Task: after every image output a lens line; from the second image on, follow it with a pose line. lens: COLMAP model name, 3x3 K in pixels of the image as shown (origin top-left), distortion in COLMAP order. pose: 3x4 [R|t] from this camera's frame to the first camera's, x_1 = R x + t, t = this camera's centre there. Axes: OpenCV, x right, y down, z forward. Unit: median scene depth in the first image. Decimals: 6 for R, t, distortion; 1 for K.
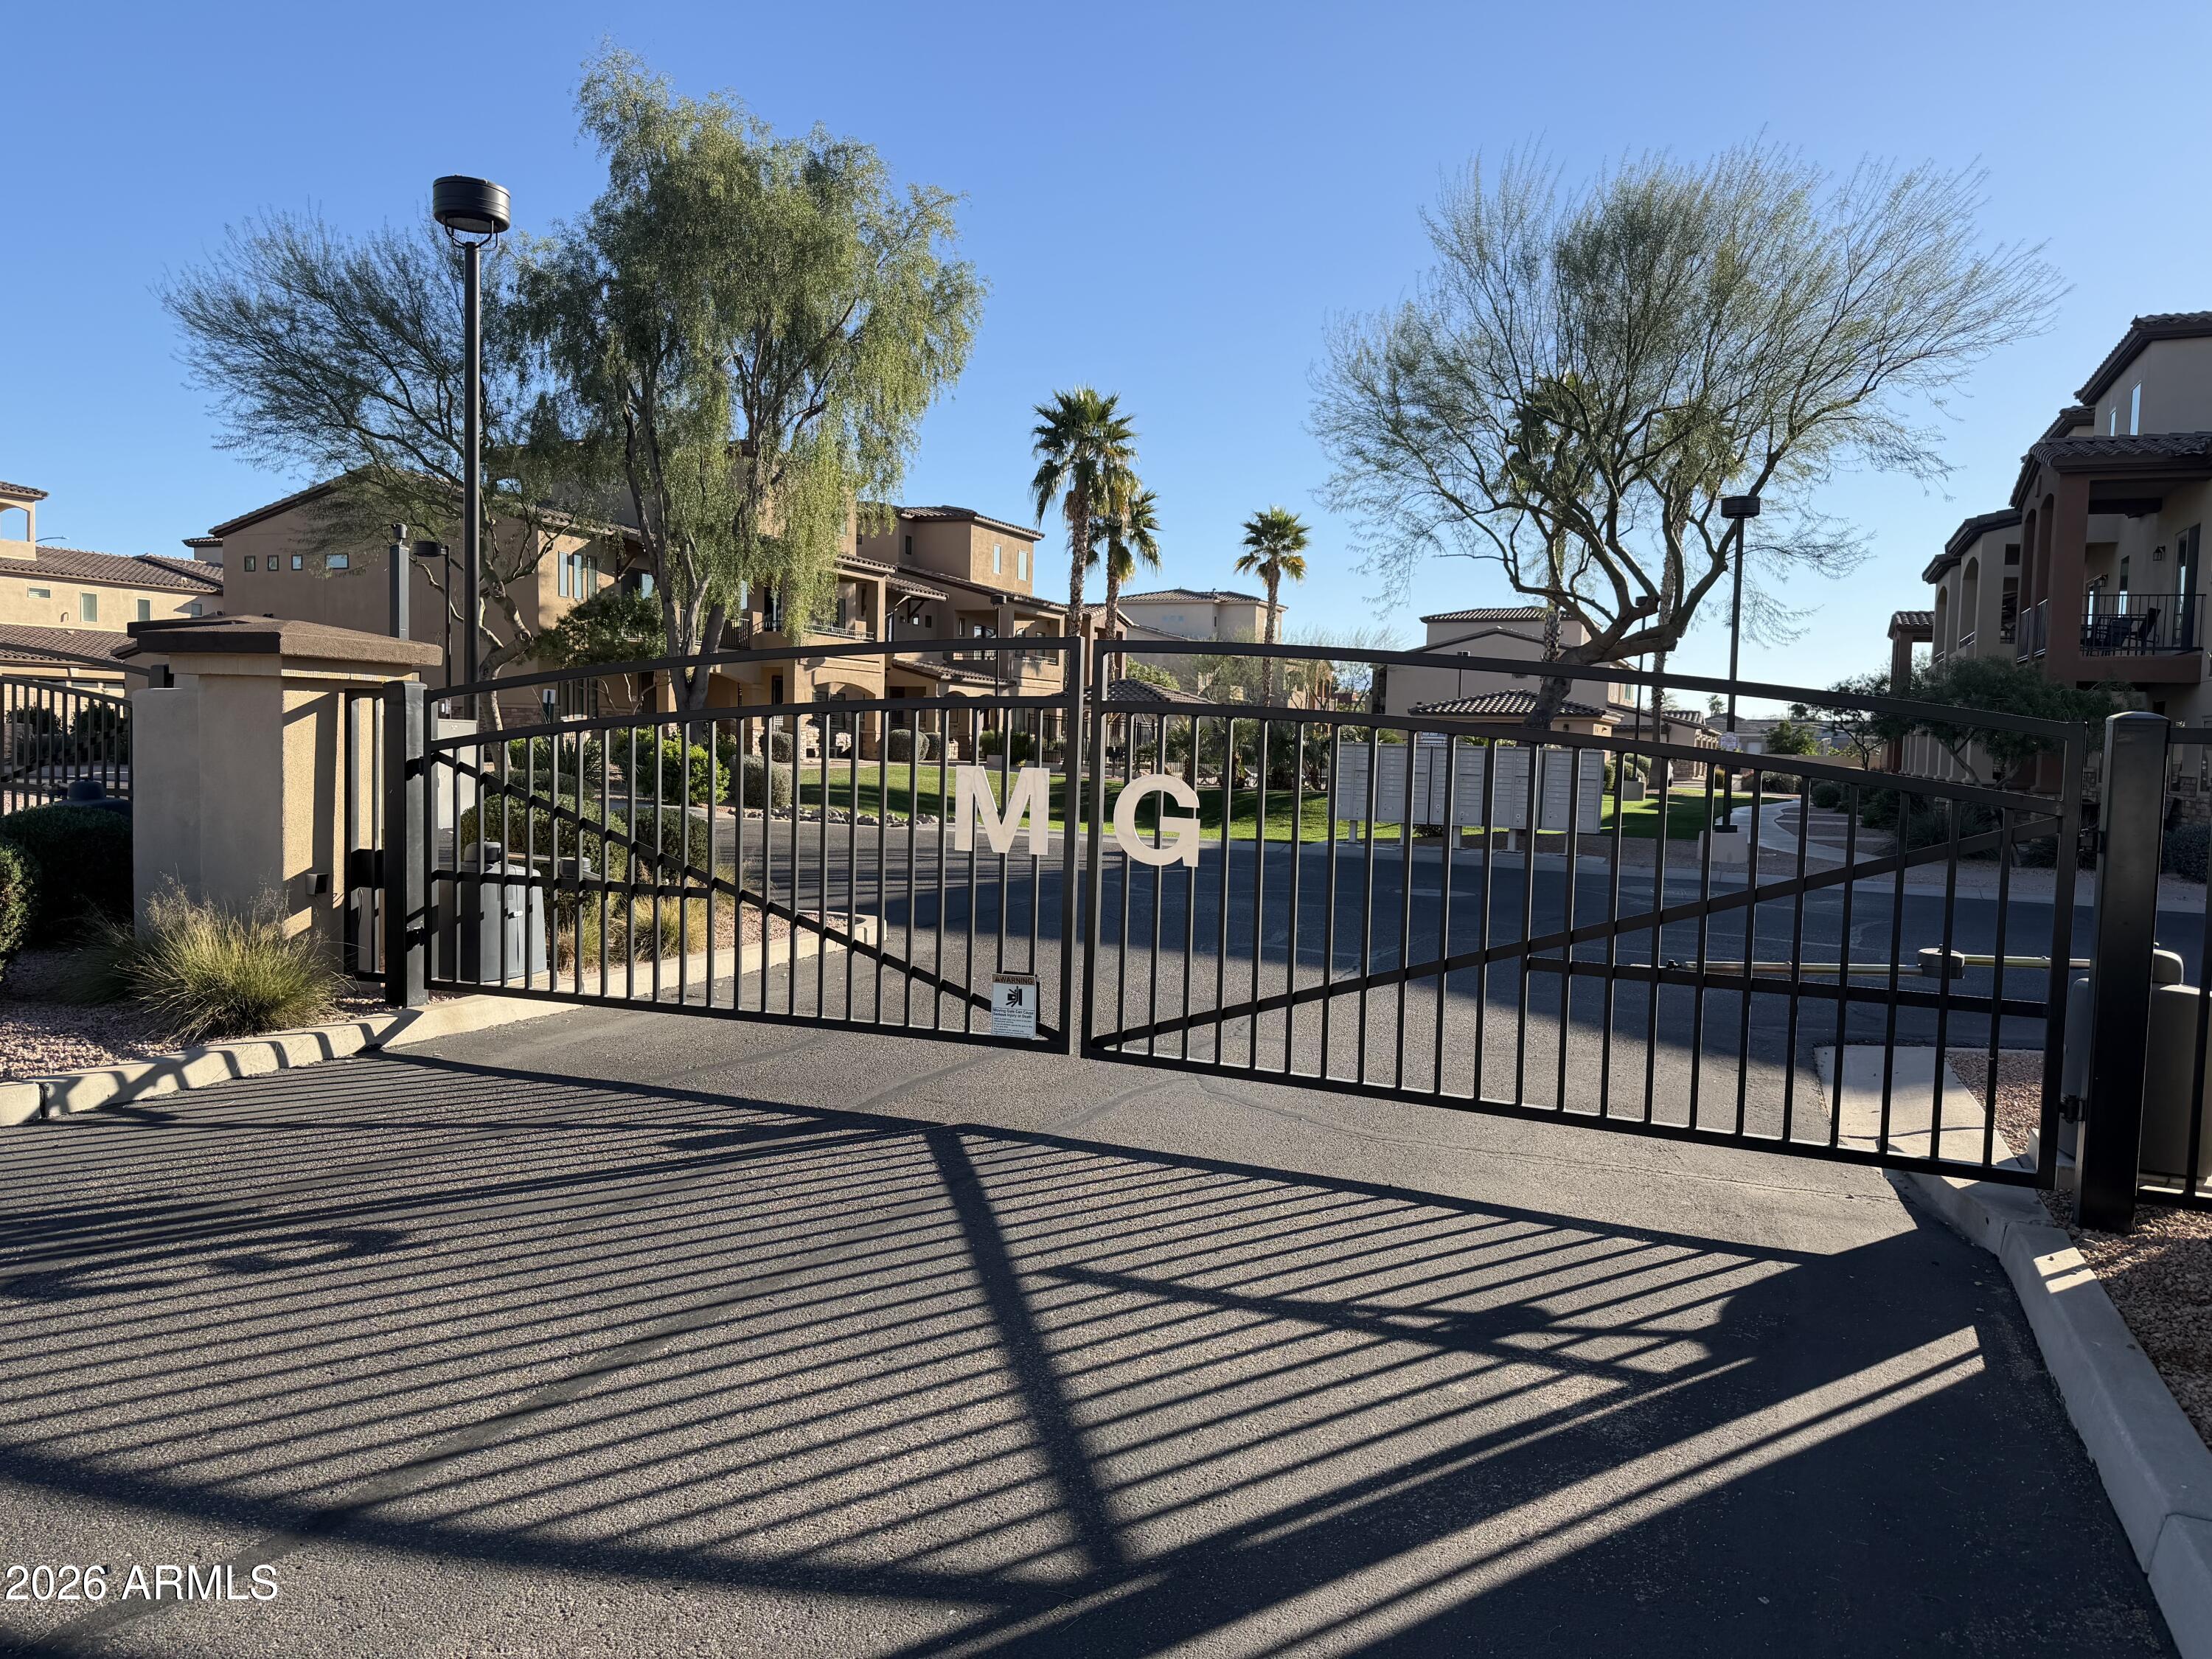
lens RADIAL K [[1575.7, 0, 1106.0], [0, 1575.7, 829.5], [0, 0, 1]] dist [0.103378, -0.157713]
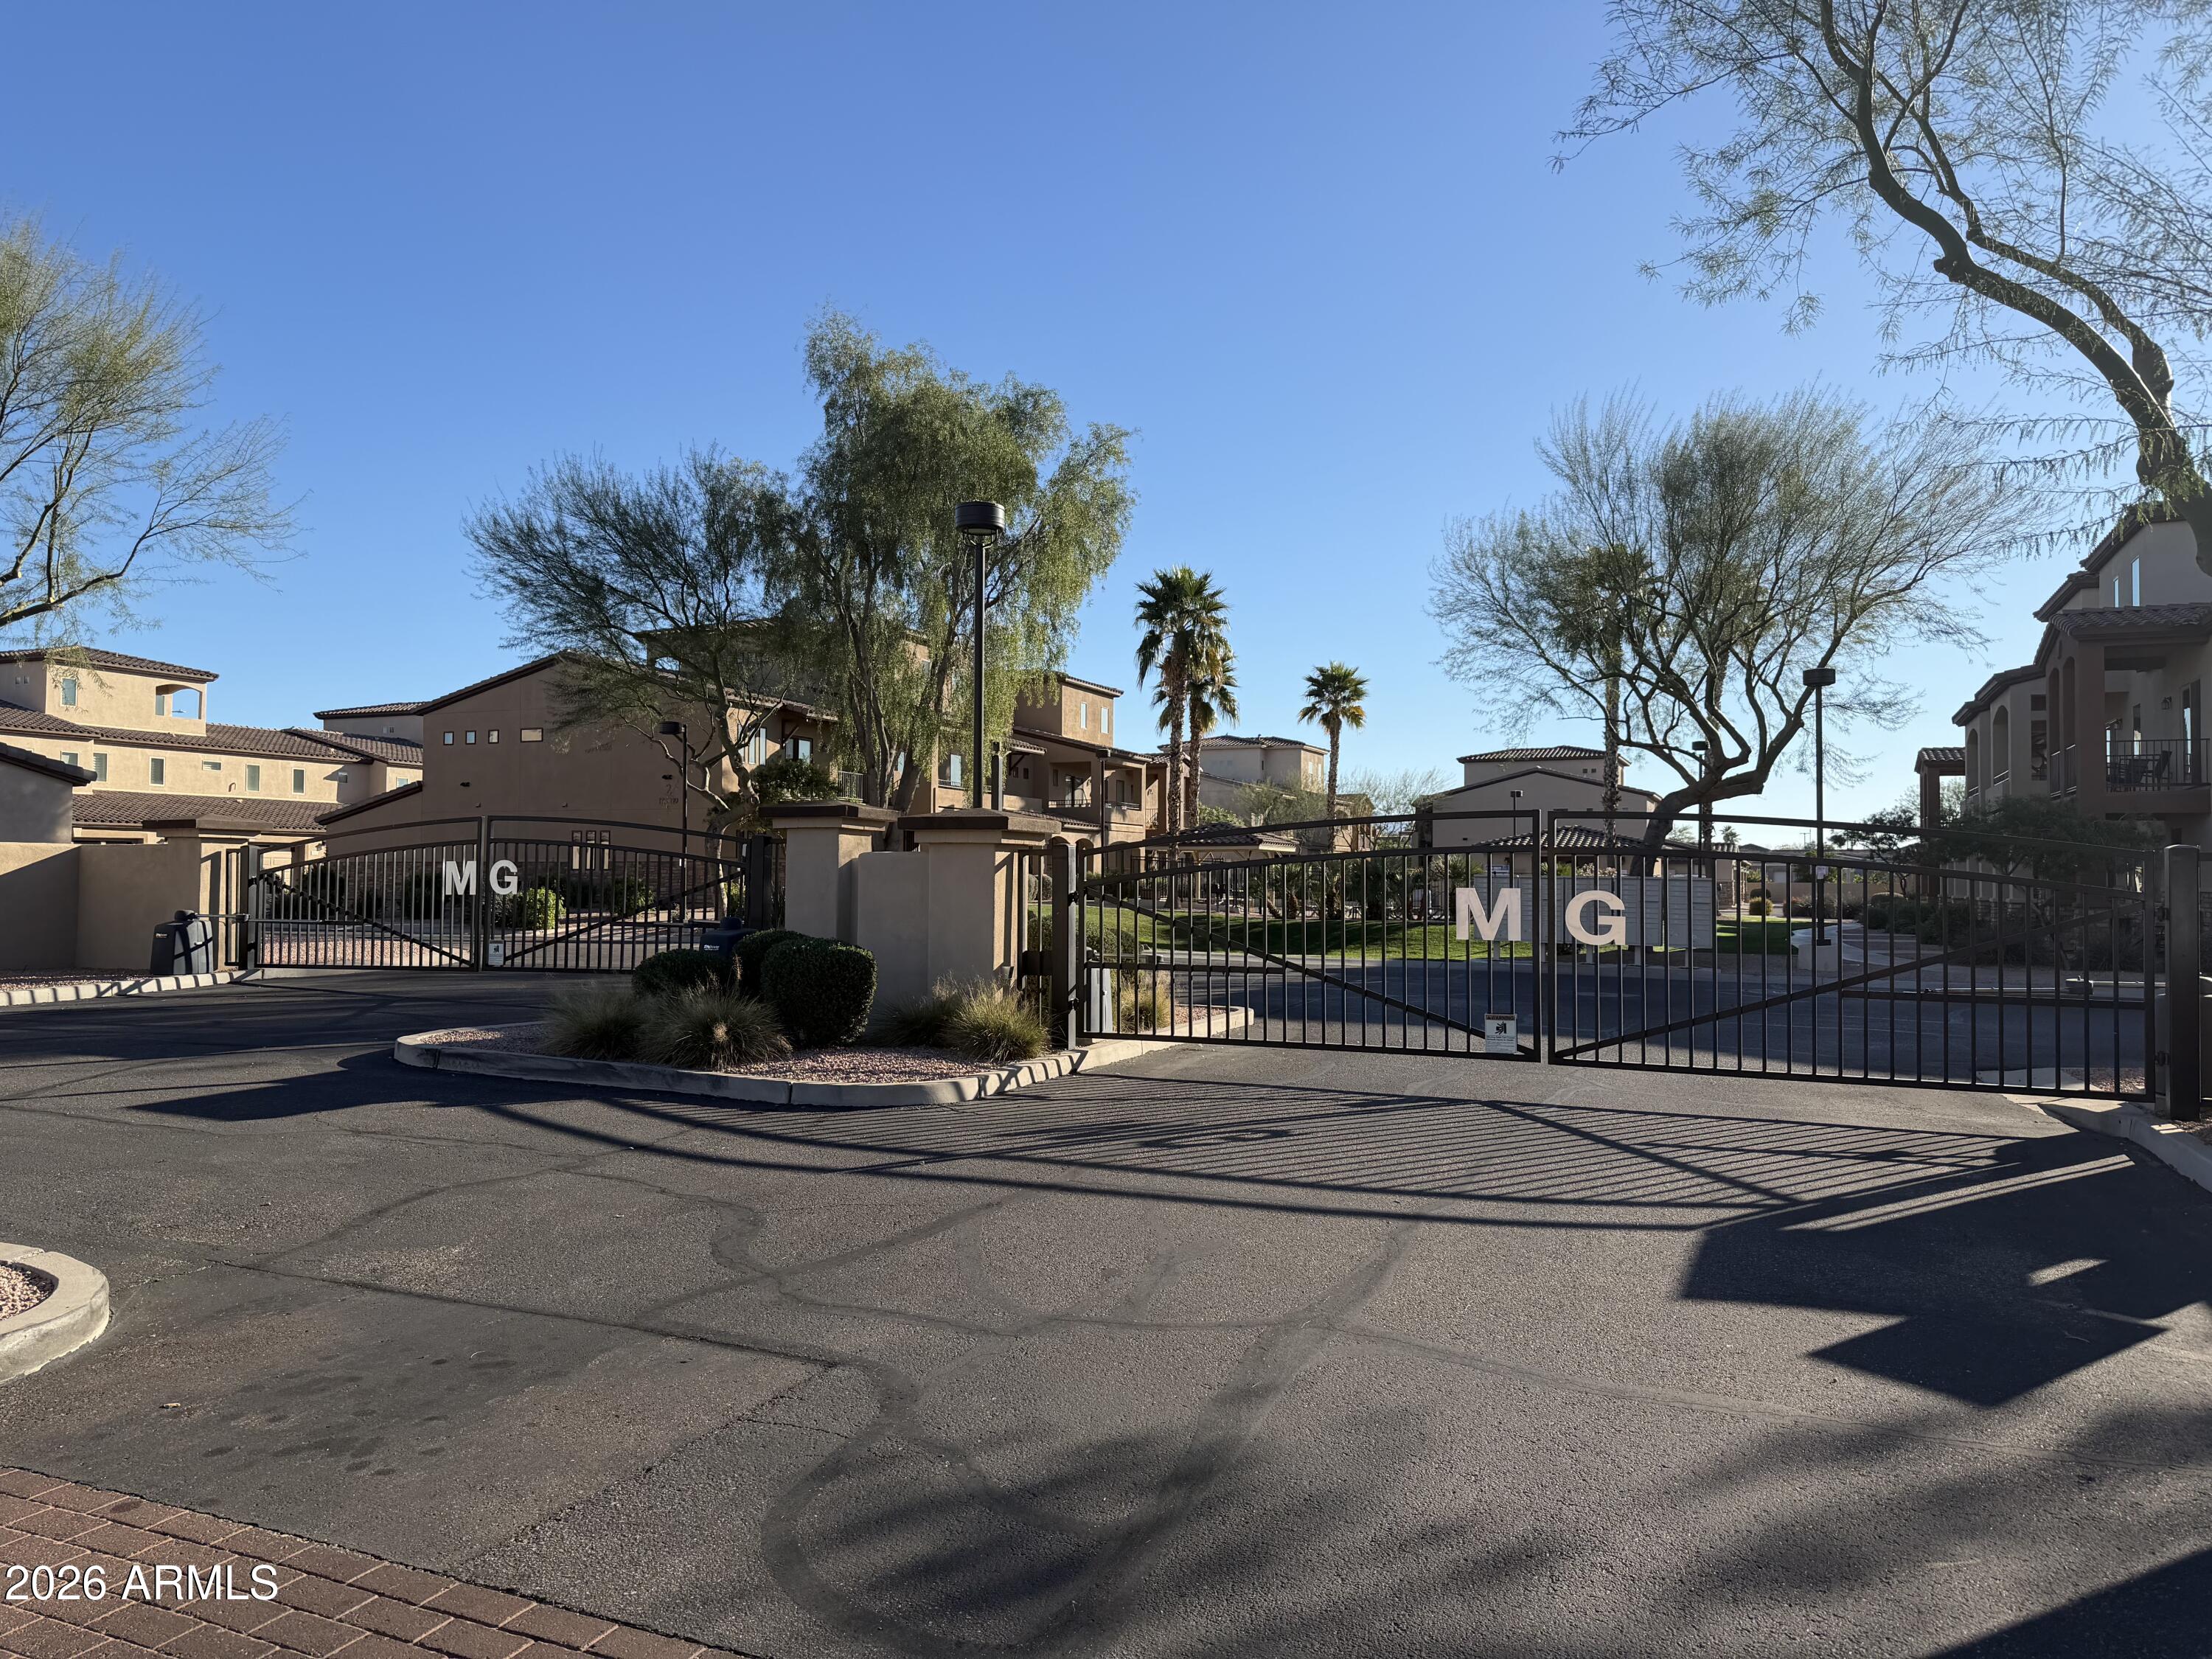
lens RADIAL K [[1540.8, 0, 1106.0], [0, 1540.8, 829.5], [0, 0, 1]] dist [0.091607, -0.144753]
pose [[0.999641, -0.019906, -0.017937, -0.085319], [0.018219, 0.995795, -0.089783, 0.007335], [0.019649, 0.089424, 0.995800, -0.123794]]
